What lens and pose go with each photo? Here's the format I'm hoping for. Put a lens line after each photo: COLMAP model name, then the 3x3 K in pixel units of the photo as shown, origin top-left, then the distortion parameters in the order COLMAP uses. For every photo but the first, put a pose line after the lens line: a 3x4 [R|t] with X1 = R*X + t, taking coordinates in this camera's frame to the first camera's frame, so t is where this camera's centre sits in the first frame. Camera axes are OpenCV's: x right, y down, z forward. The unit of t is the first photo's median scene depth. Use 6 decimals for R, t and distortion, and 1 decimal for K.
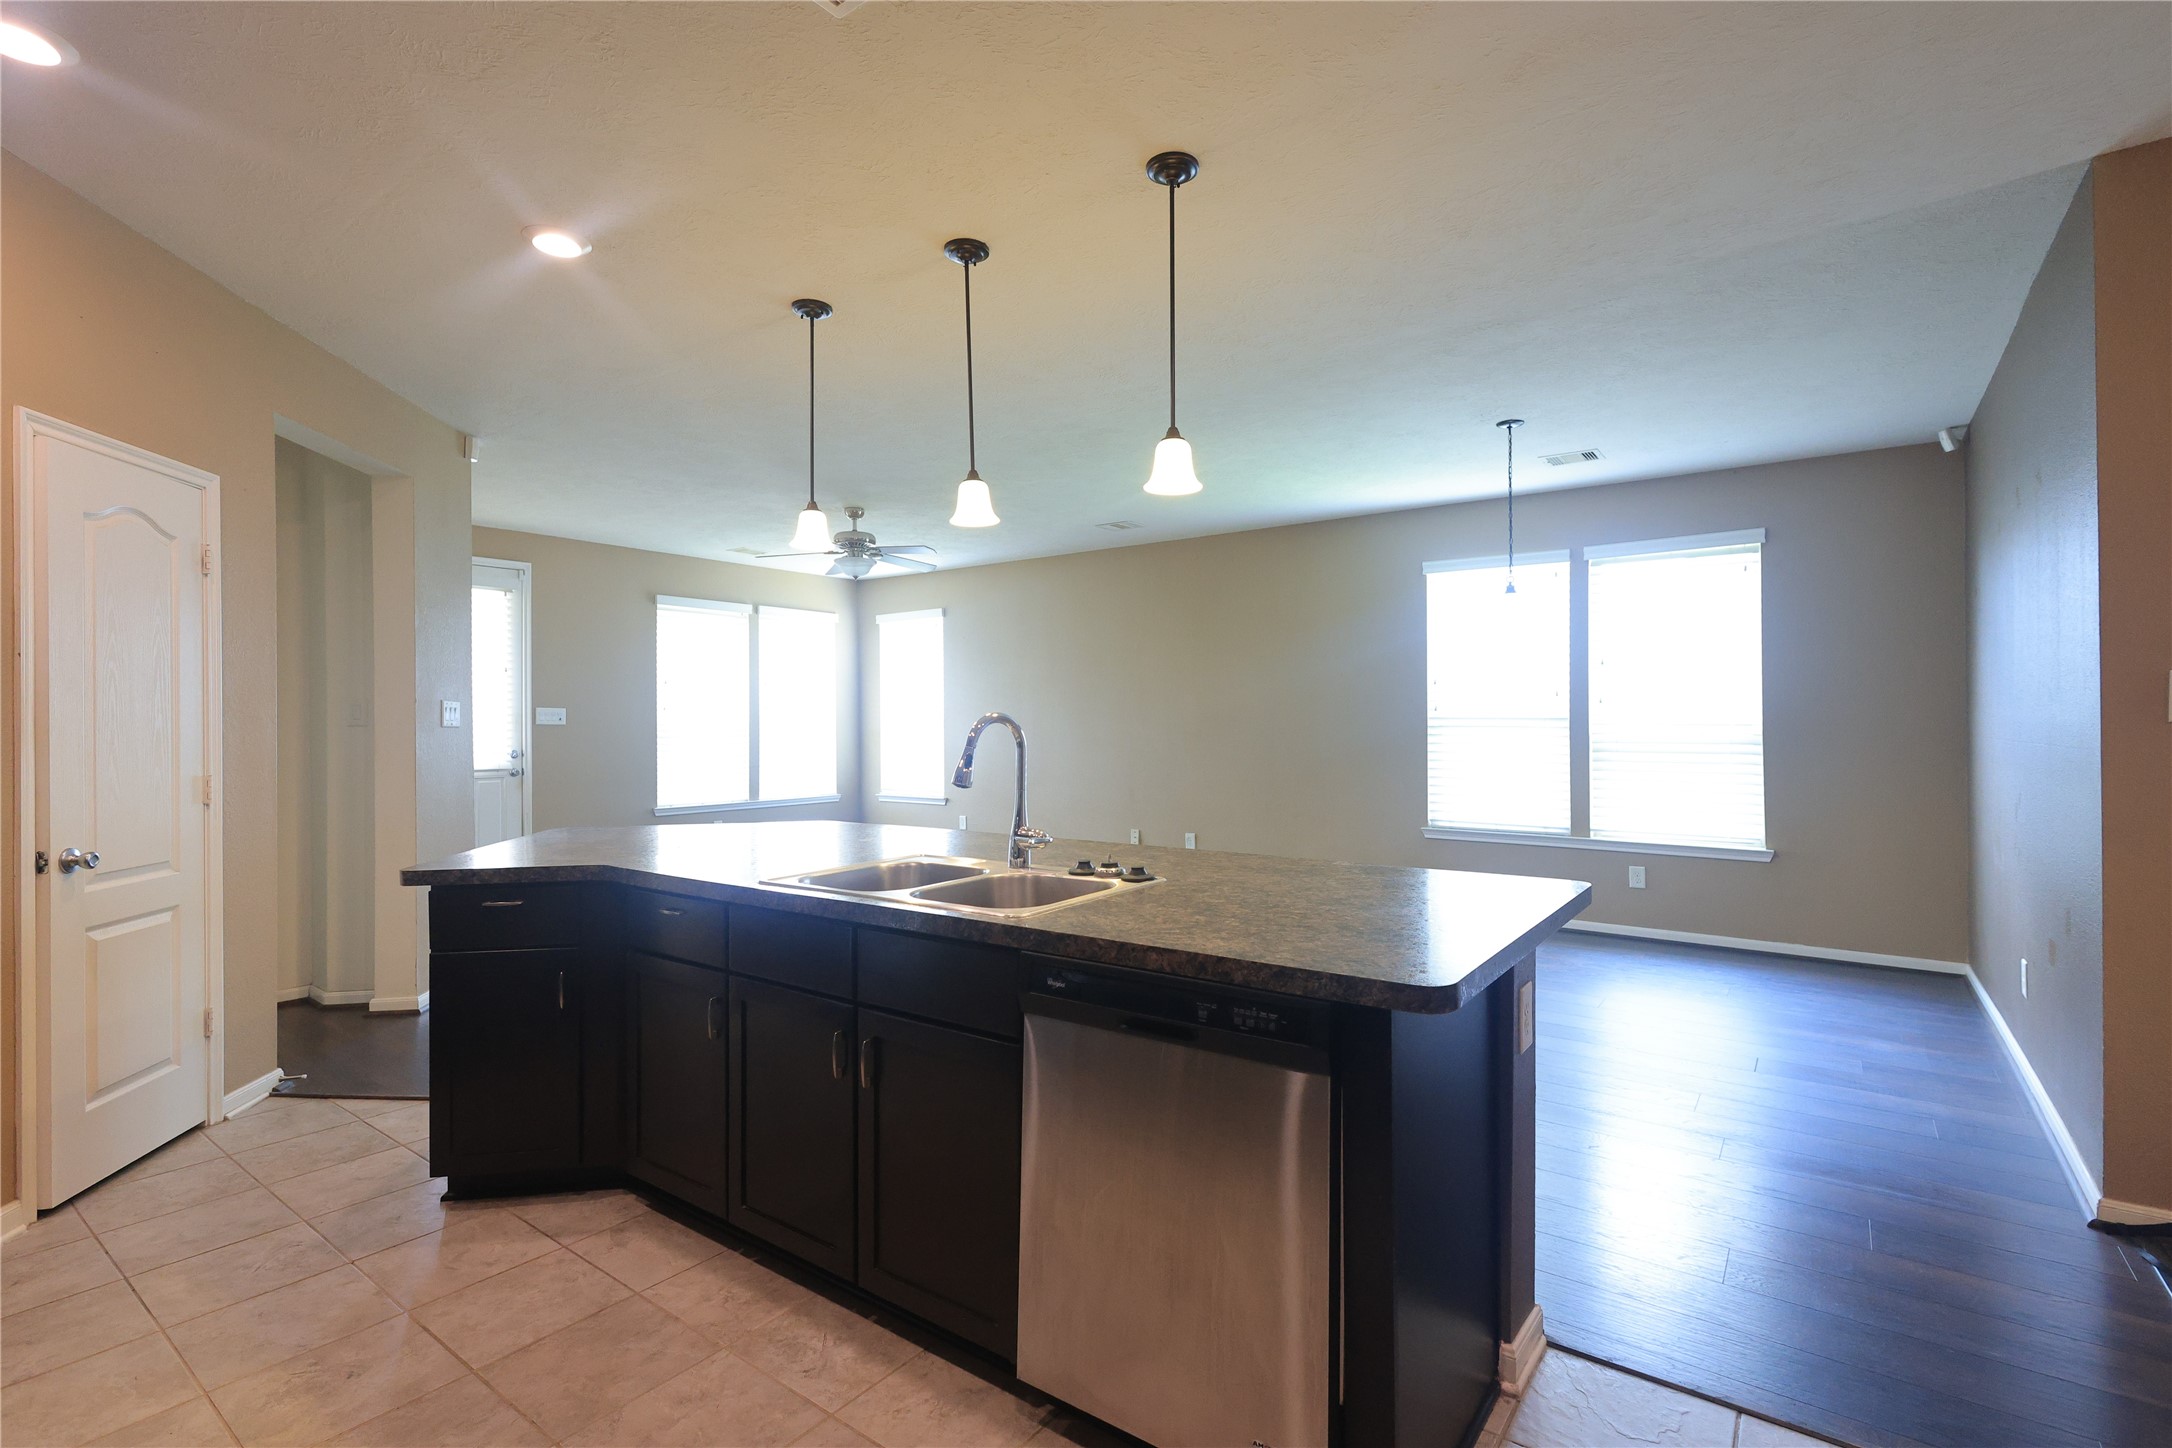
lens RADIAL K [[1004.6, 0, 1090.4], [0, 1004.6, 723.4], [0, 0, 1]] dist [-0.000384, 0.000334]
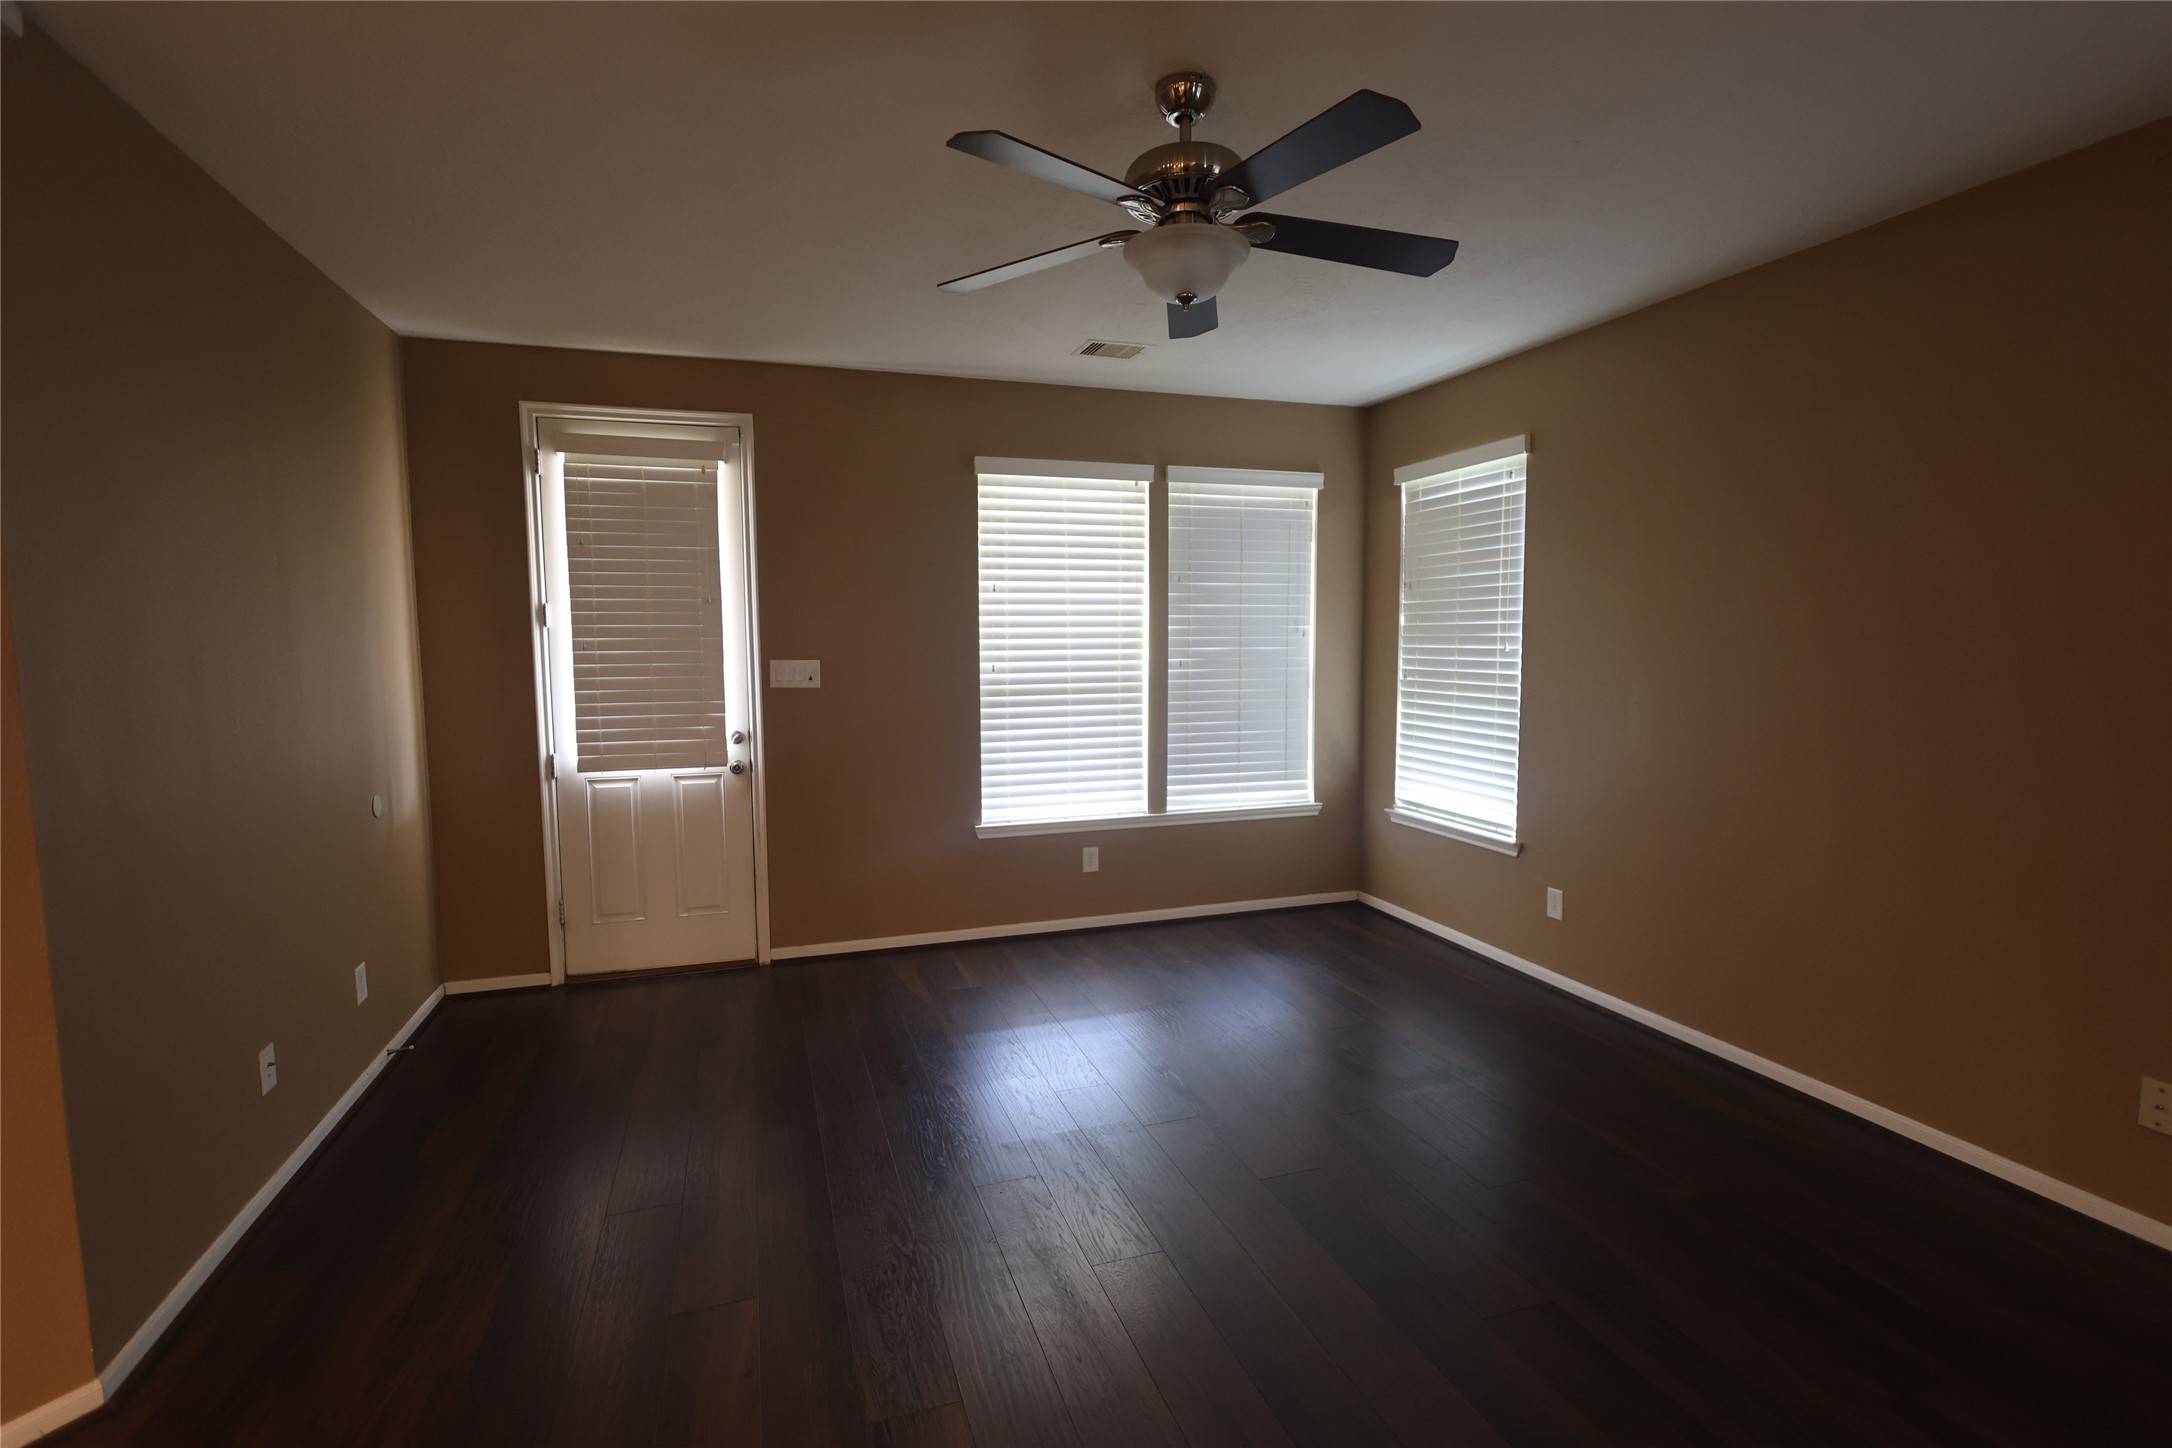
lens RADIAL K [[1004.6, 0, 1081.0], [0, 1004.6, 729.5], [0, 0, 1]] dist [-0.000384, 0.000334]
pose [[0.820698, 0.048338, -0.569314, -0.050515], [0.005393, 0.995715, 0.092317, -0.025737], [0.571337, -0.078834, 0.816920, 0.545072]]
